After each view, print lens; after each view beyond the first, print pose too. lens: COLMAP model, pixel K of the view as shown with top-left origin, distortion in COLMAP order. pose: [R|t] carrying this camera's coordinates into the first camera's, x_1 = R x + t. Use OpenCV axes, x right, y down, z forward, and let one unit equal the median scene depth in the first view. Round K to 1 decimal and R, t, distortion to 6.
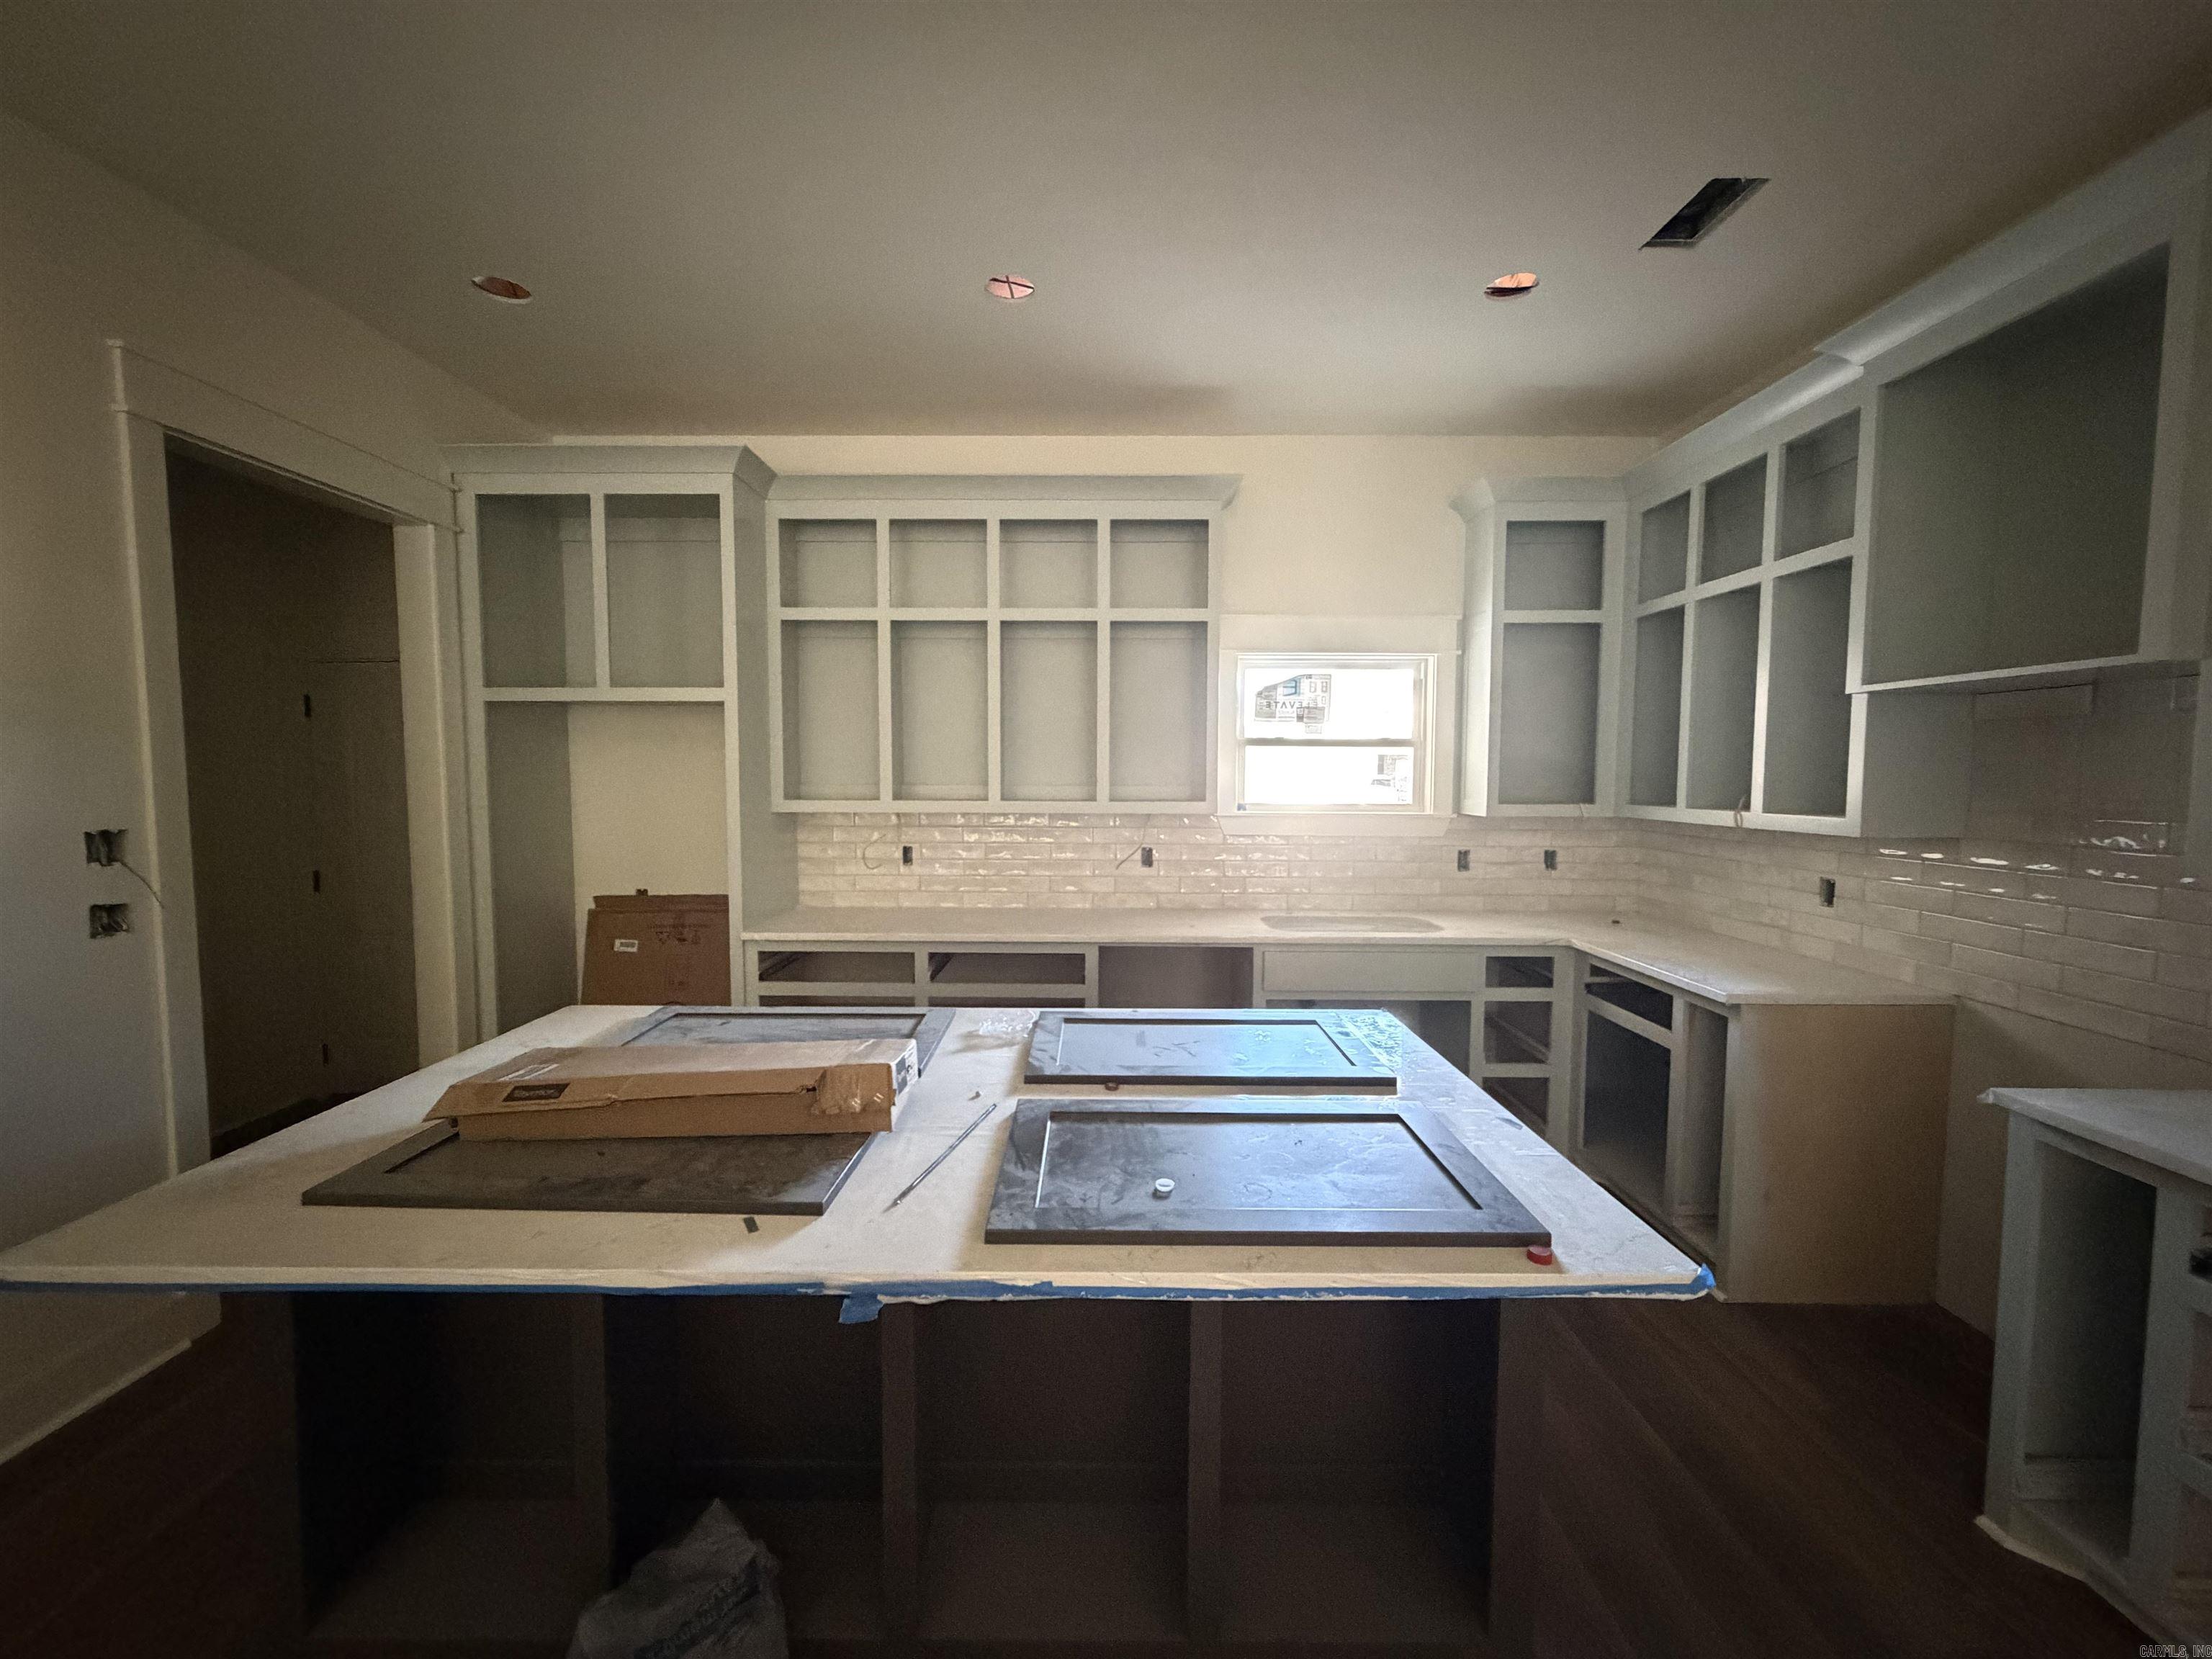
lens RADIAL K [[890.4, 0, 1106.0], [0, 890.4, 829.5], [0, 0, 1]] dist [-0.001258, 0.000034]
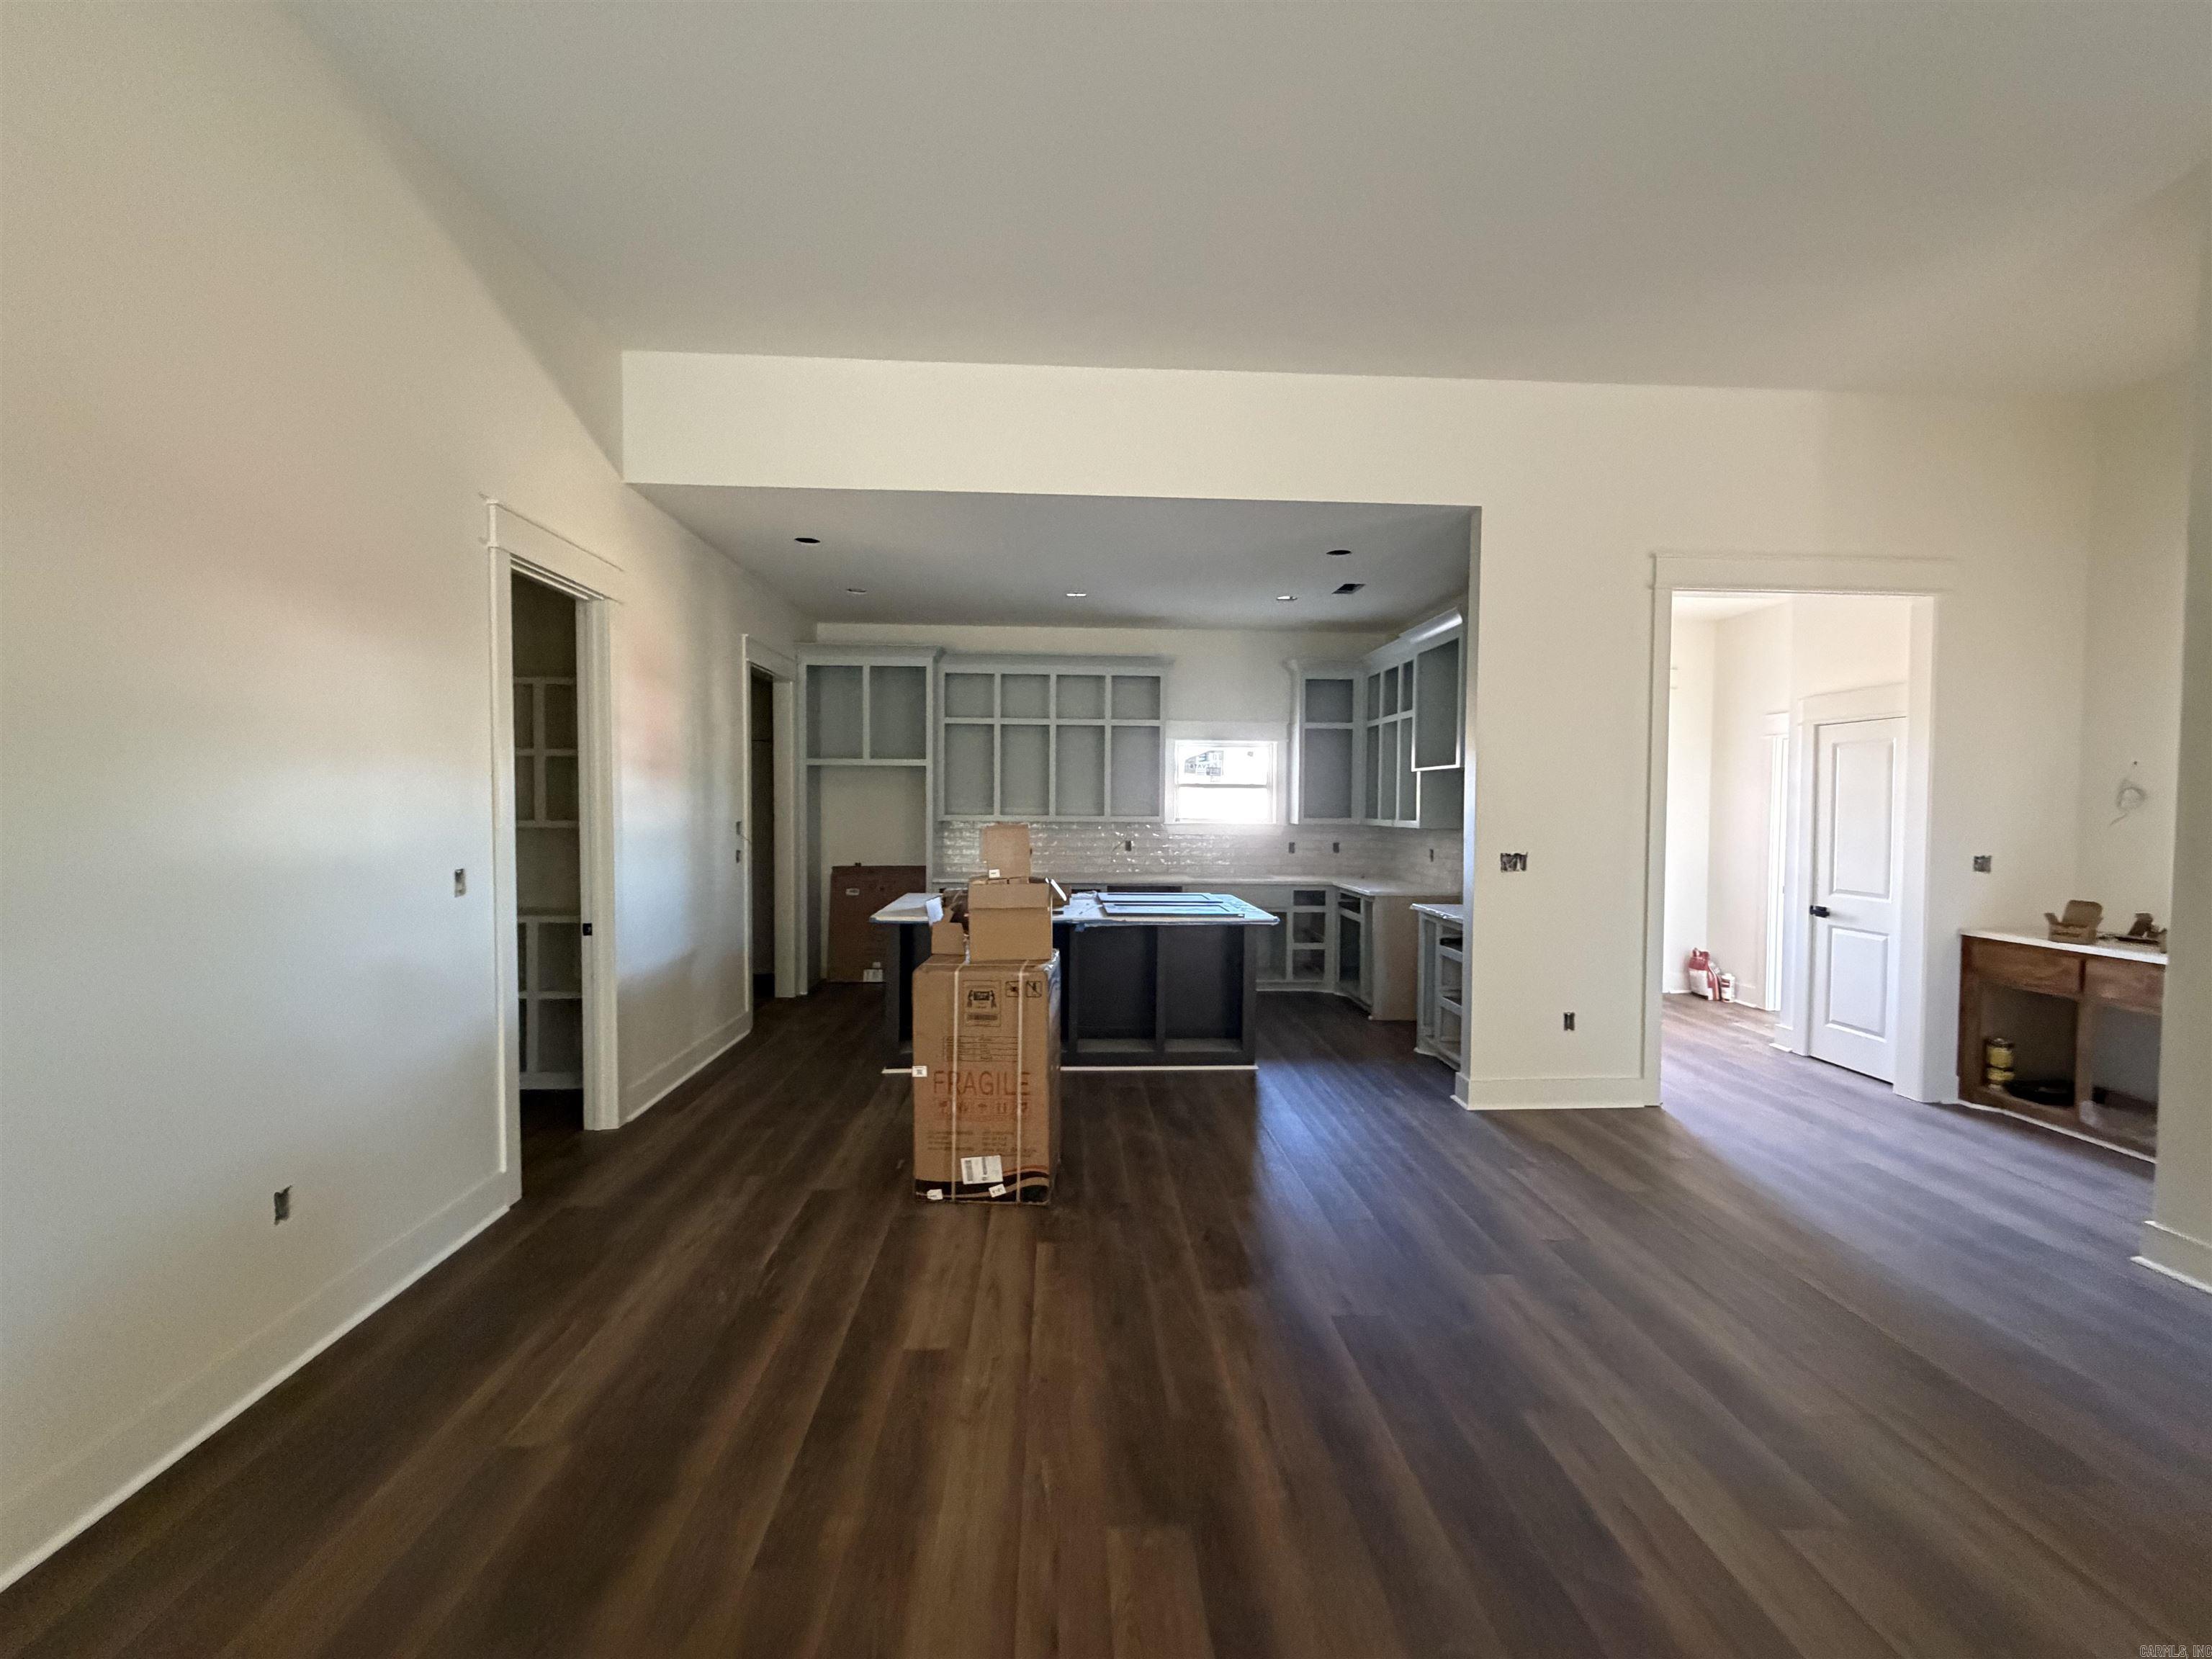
lens RADIAL K [[890.4, 0, 1106.0], [0, 890.4, 829.5], [0, 0, 1]] dist [-0.001258, 0.000034]
pose [[0.998384, 0.002403, 0.056785, -0.120768], [-0.000541, 0.999463, -0.032778, 0.064493], [-0.056834, 0.032694, 0.997848, -0.990061]]
